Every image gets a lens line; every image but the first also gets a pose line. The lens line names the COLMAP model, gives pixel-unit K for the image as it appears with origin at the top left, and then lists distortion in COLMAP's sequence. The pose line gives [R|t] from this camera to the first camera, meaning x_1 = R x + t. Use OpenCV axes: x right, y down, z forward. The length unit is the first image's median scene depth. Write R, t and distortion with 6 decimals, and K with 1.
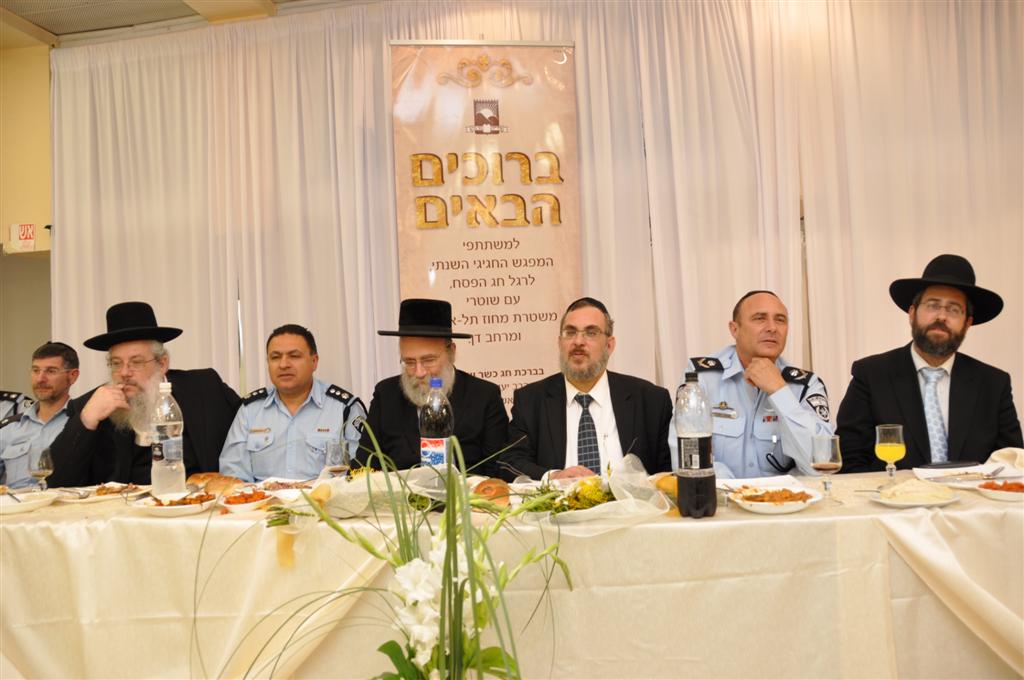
lens RADIAL K [[801.2, 0, 512.0], [0, 801.2, 340.0], [0, 0, 1]] dist [-0.153626, 0.114772]
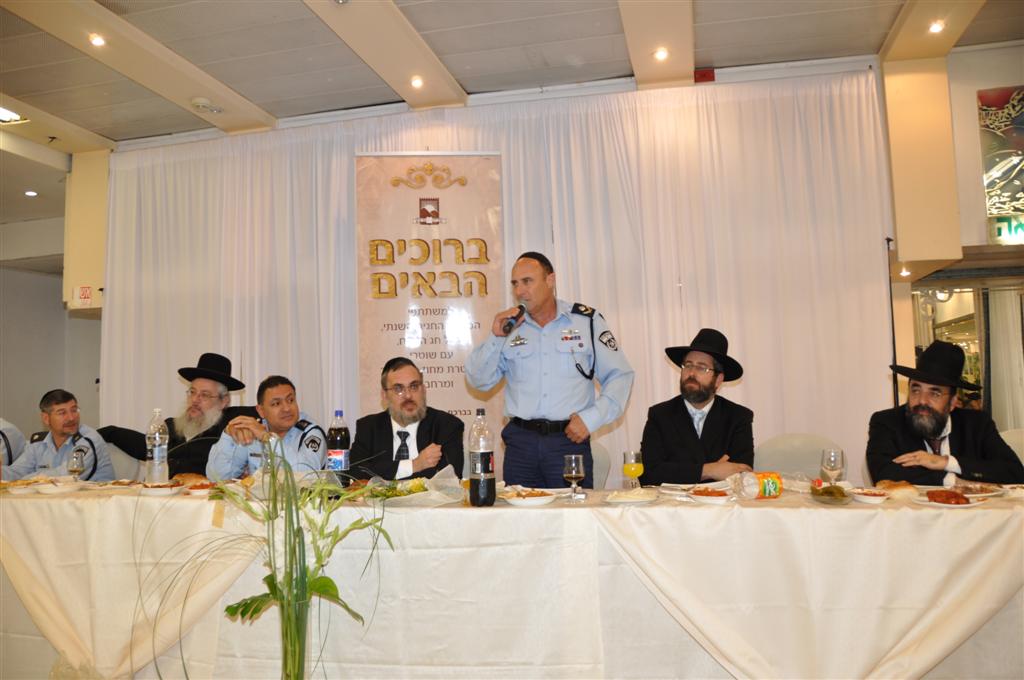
lens RADIAL K [[801.2, 0, 512.0], [0, 801.2, 340.0], [0, 0, 1]] dist [-0.153626, 0.114772]
pose [[0.996616, 0.016003, -0.080627, 0.334253], [-0.020877, 0.997981, -0.059978, 0.000285], [0.079504, 0.061458, 0.994938, -0.412146]]
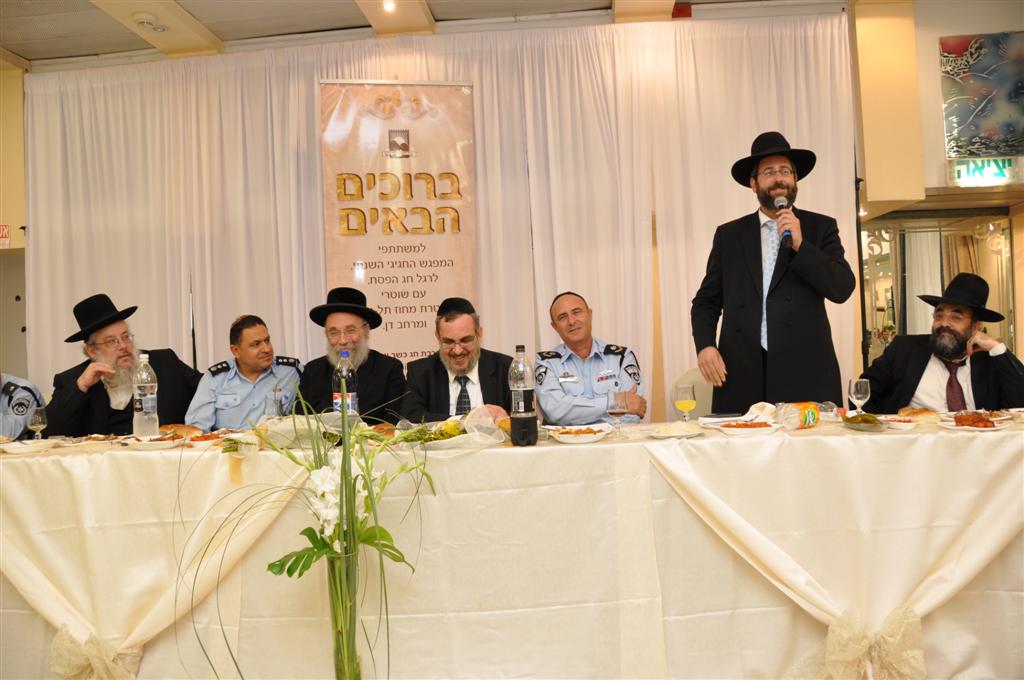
lens RADIAL K [[801.2, 0, 512.0], [0, 801.2, 340.0], [0, 0, 1]] dist [-0.153626, 0.114772]
pose [[0.997405, 0.004228, 0.071872, 0.087987], [-0.004807, 0.999957, 0.007893, 0.016063], [-0.071835, -0.008218, 0.997383, -0.369602]]
